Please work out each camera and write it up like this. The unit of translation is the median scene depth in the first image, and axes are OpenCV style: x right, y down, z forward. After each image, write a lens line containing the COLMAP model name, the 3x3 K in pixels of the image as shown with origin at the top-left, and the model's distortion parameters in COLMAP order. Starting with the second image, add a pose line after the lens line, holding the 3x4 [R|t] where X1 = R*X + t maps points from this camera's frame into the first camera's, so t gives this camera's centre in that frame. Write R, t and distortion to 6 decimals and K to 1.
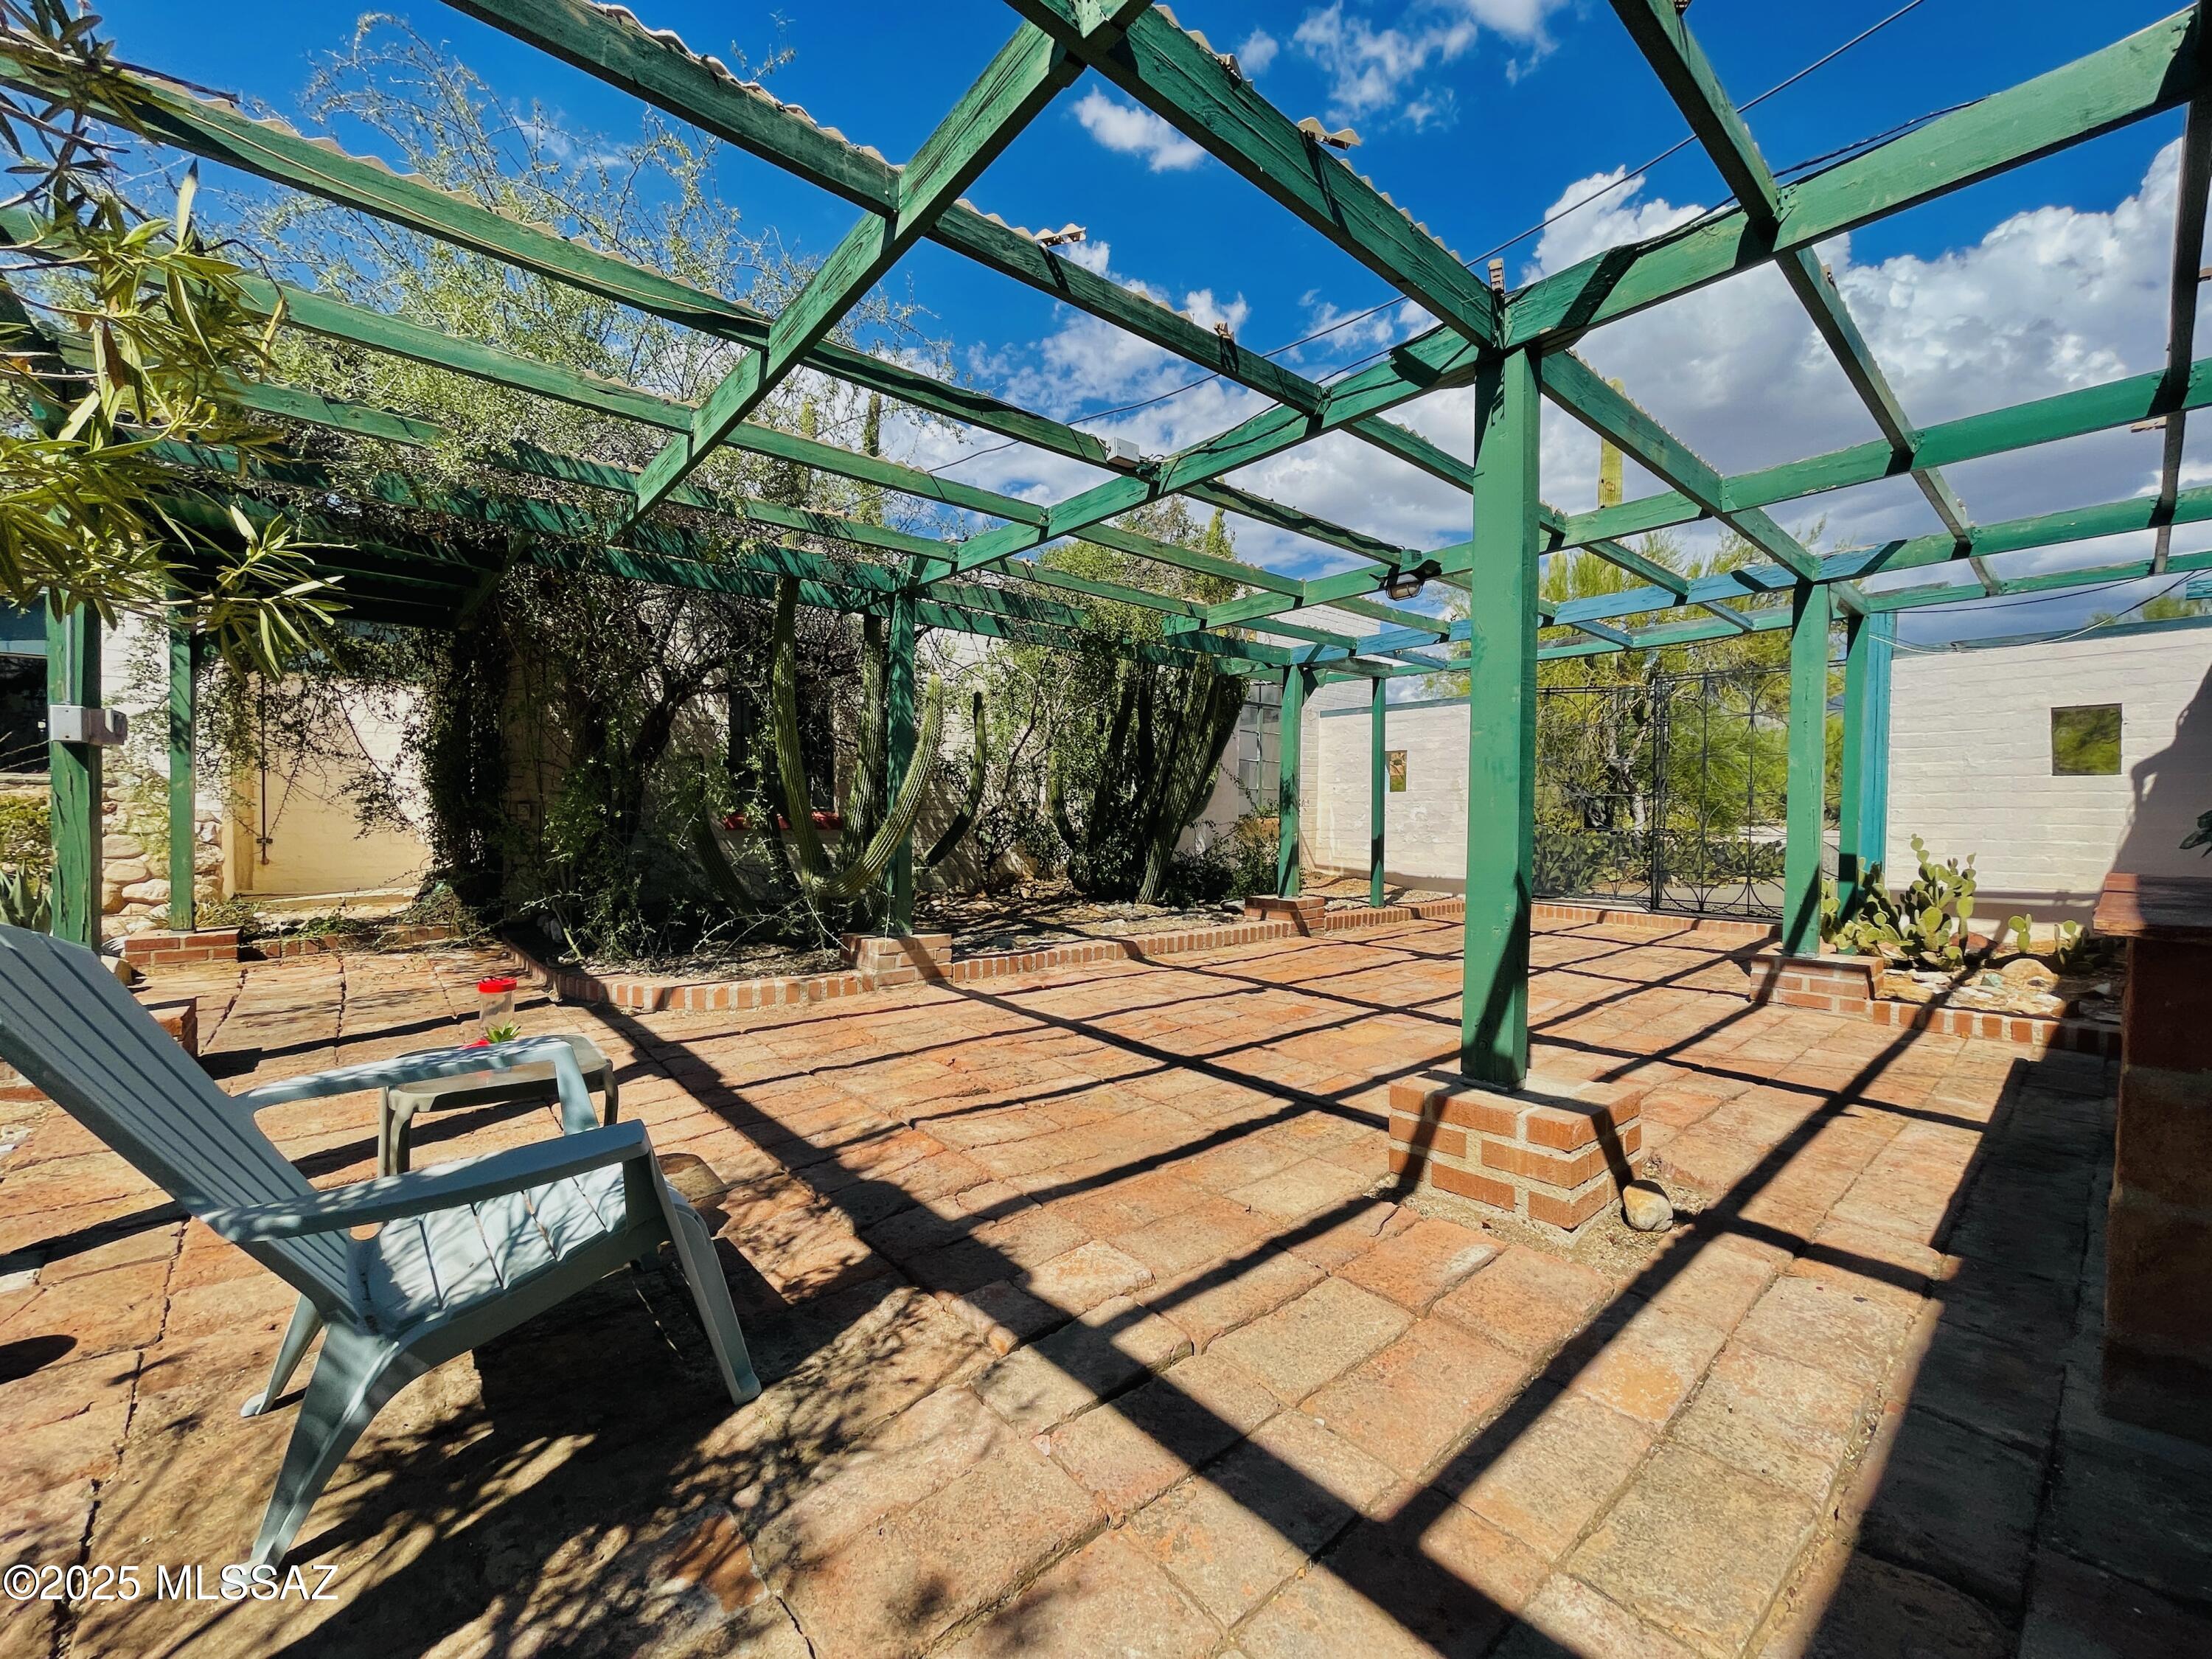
lens RADIAL K [[920.7, 0, 1106.0], [0, 920.7, 829.5], [0, 0, 1]] dist [-0.000643, -0.000475]
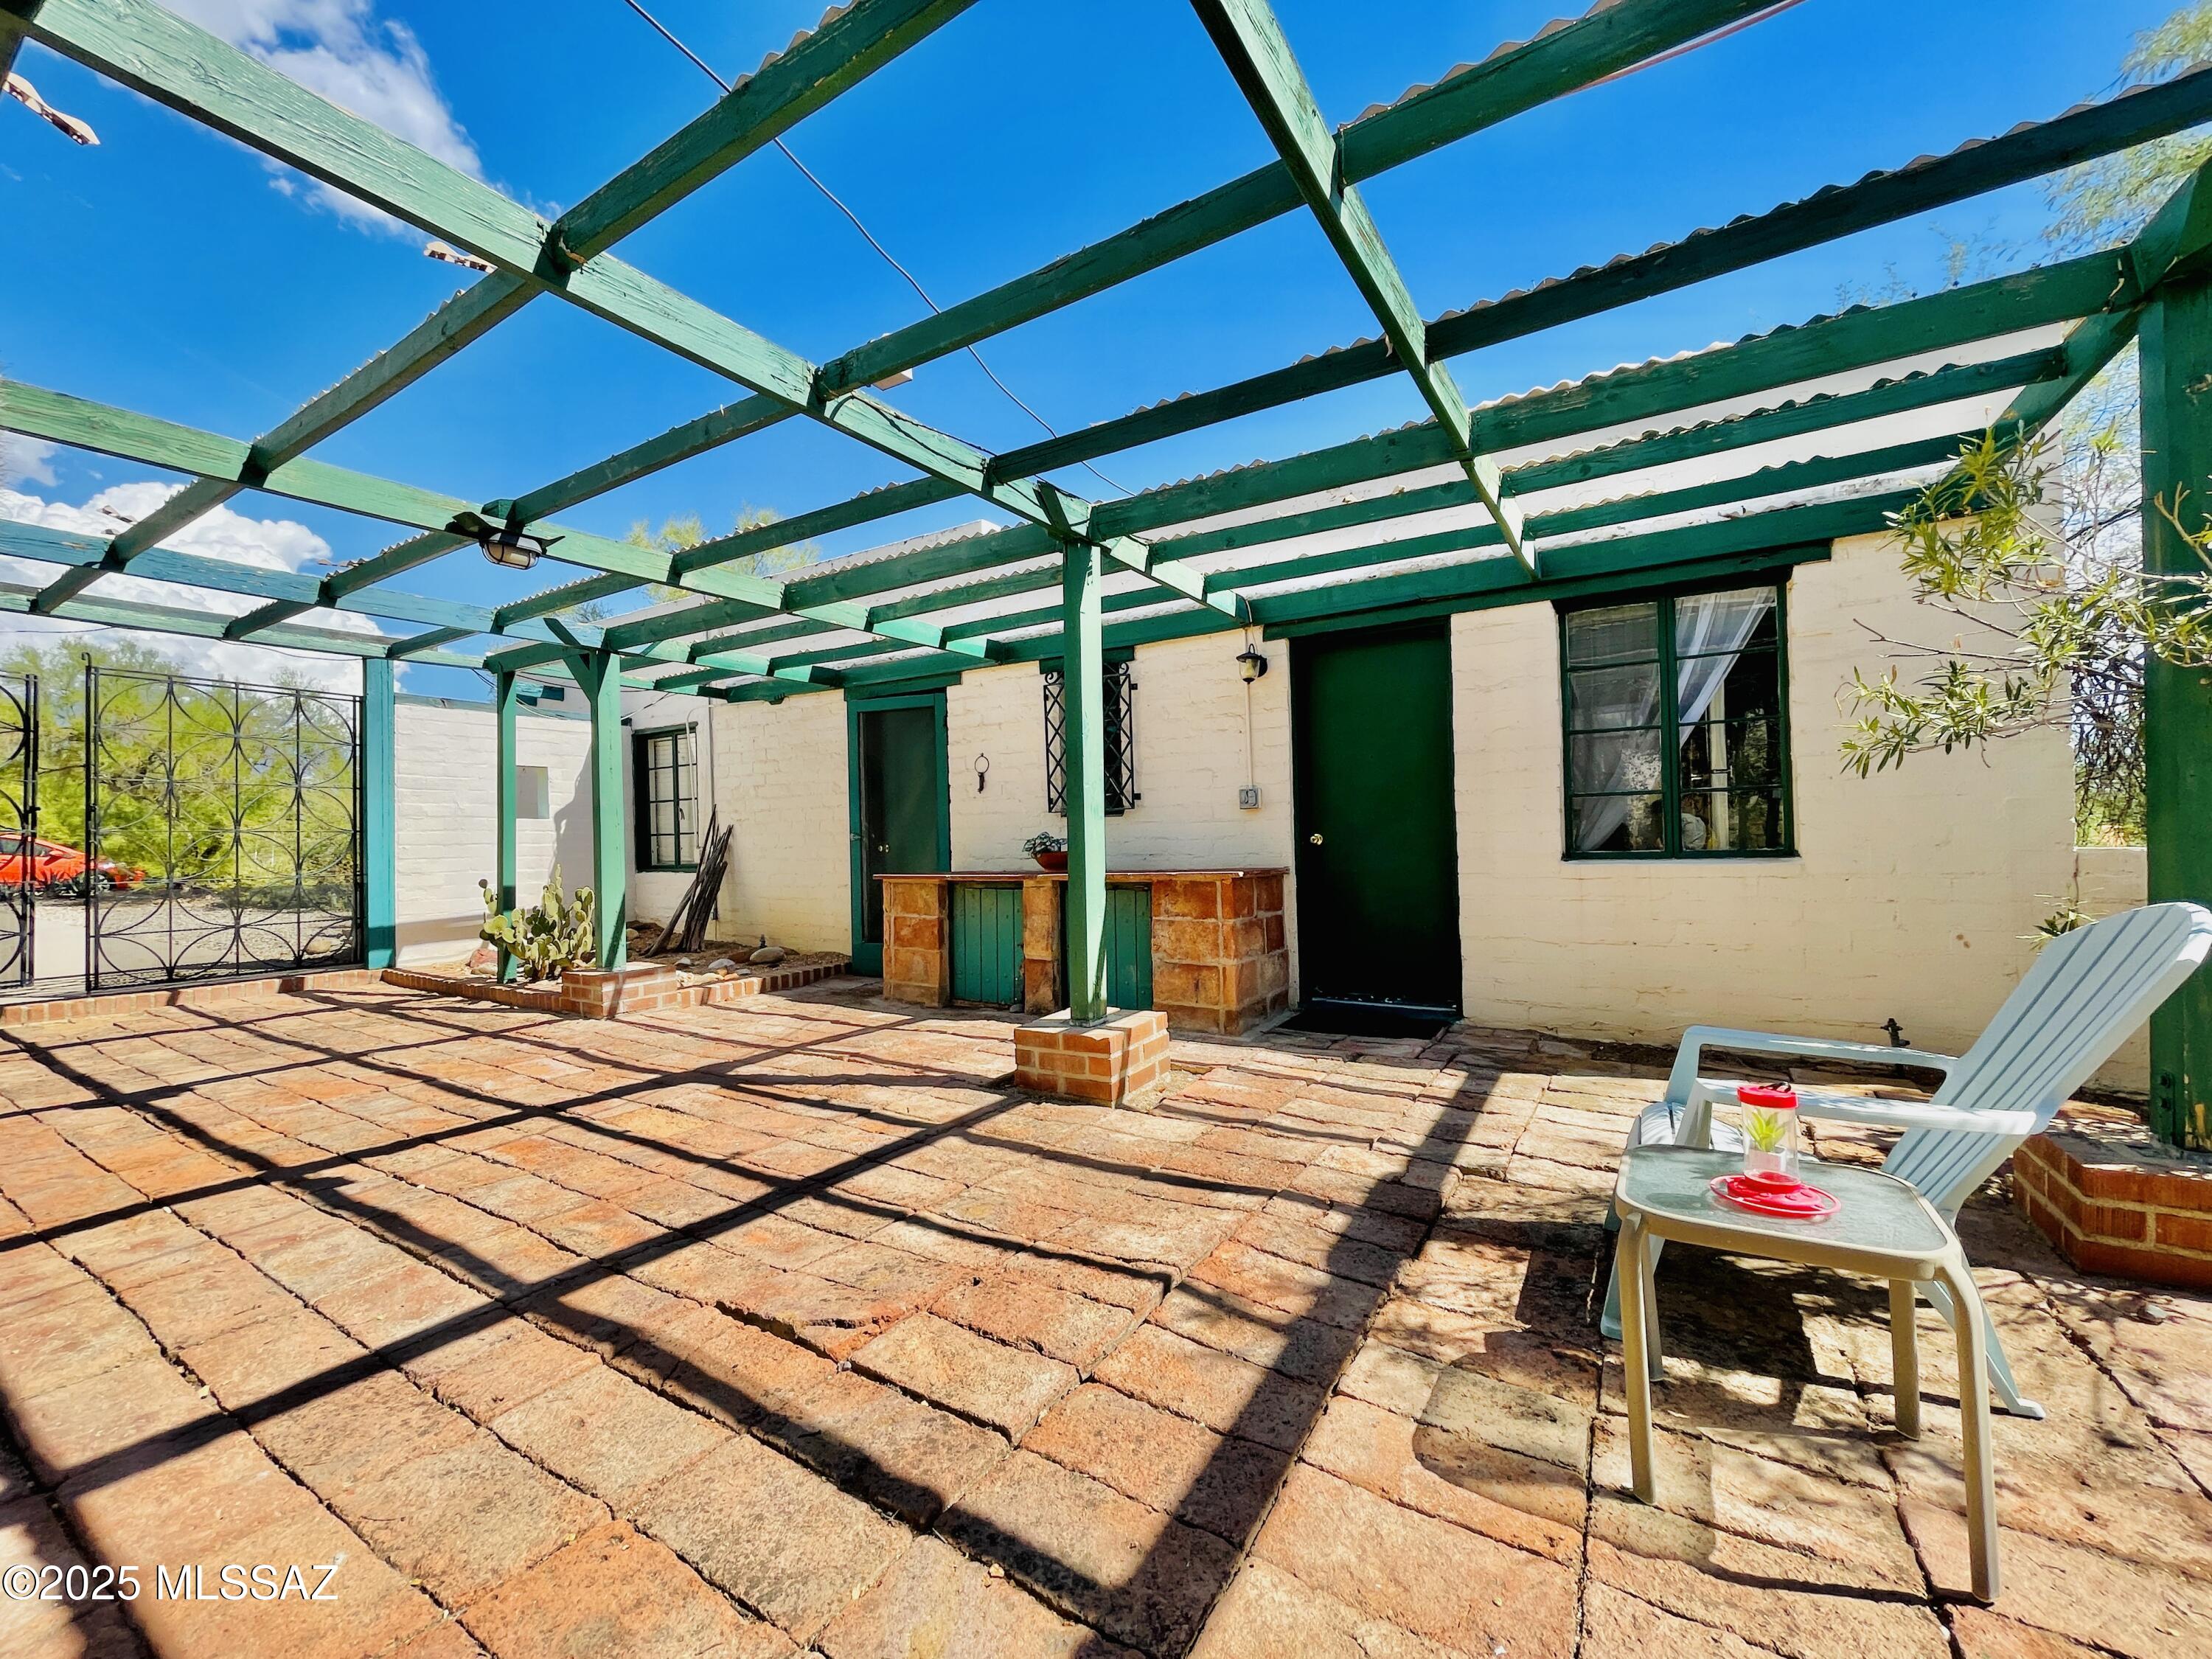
lens RADIAL K [[889.3, 0, 1106.0], [0, 889.3, 829.5], [0, 0, 1]] dist [-0.000385, 0.000126]
pose [[-0.326011, 0.013547, 0.945269, -0.953203], [0.024714, 0.999678, -0.005804, -0.034374], [-0.945043, 0.021469, -0.326241, 1.419338]]
